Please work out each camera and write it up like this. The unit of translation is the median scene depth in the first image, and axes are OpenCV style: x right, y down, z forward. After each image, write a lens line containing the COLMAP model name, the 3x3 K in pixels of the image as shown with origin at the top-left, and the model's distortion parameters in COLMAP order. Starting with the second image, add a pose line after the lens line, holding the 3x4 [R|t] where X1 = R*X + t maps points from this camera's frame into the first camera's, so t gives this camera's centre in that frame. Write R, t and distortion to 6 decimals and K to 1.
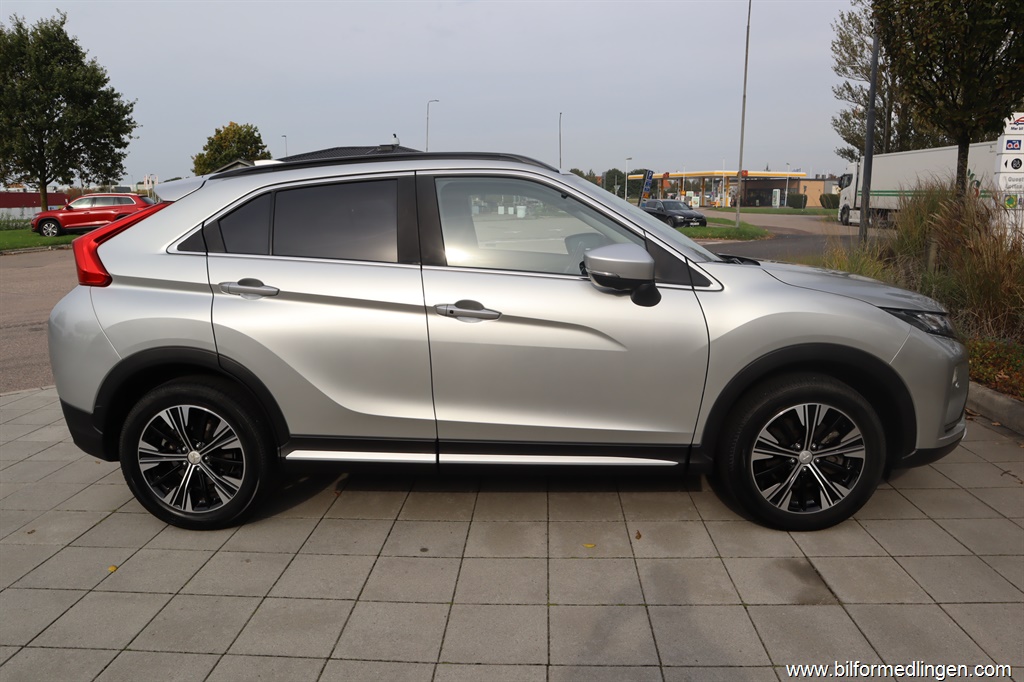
lens RADIAL K [[715.2, 0, 512.0], [0, 715.2, 341.0], [0, 0, 1]] dist [-0.122732, 0.058967]
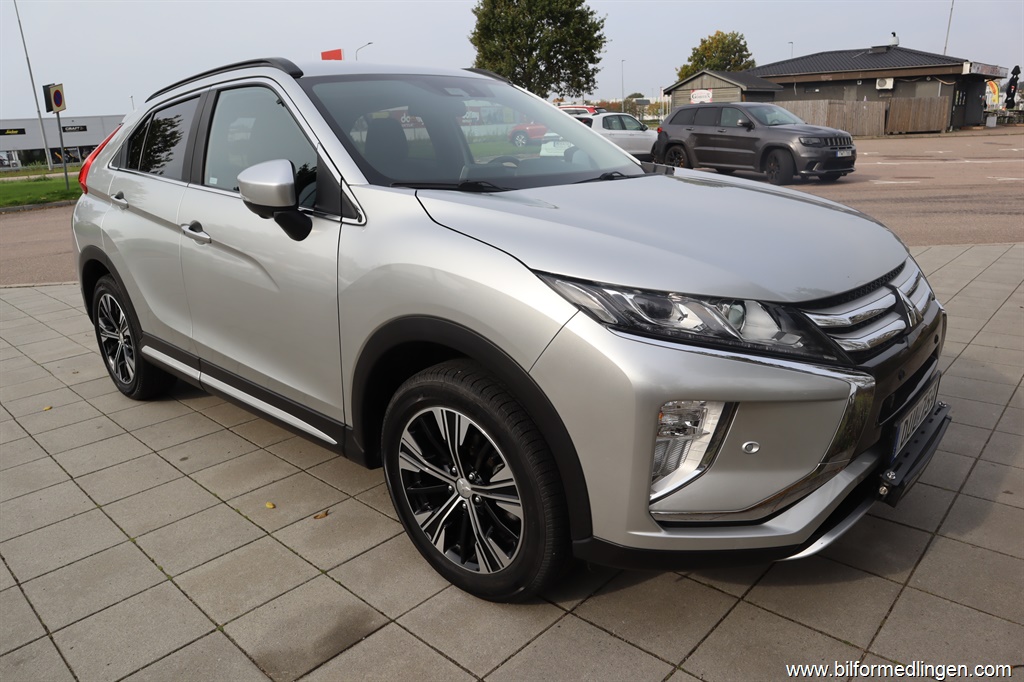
lens RADIAL K [[715.2, 0, 512.0], [0, 715.2, 341.0], [0, 0, 1]] dist [-0.122732, 0.058967]
pose [[0.759858, 0.165046, -0.628790, 0.096529], [-0.088925, 0.984532, 0.150961, -0.008485], [0.643979, -0.058794, 0.762781, 0.059584]]
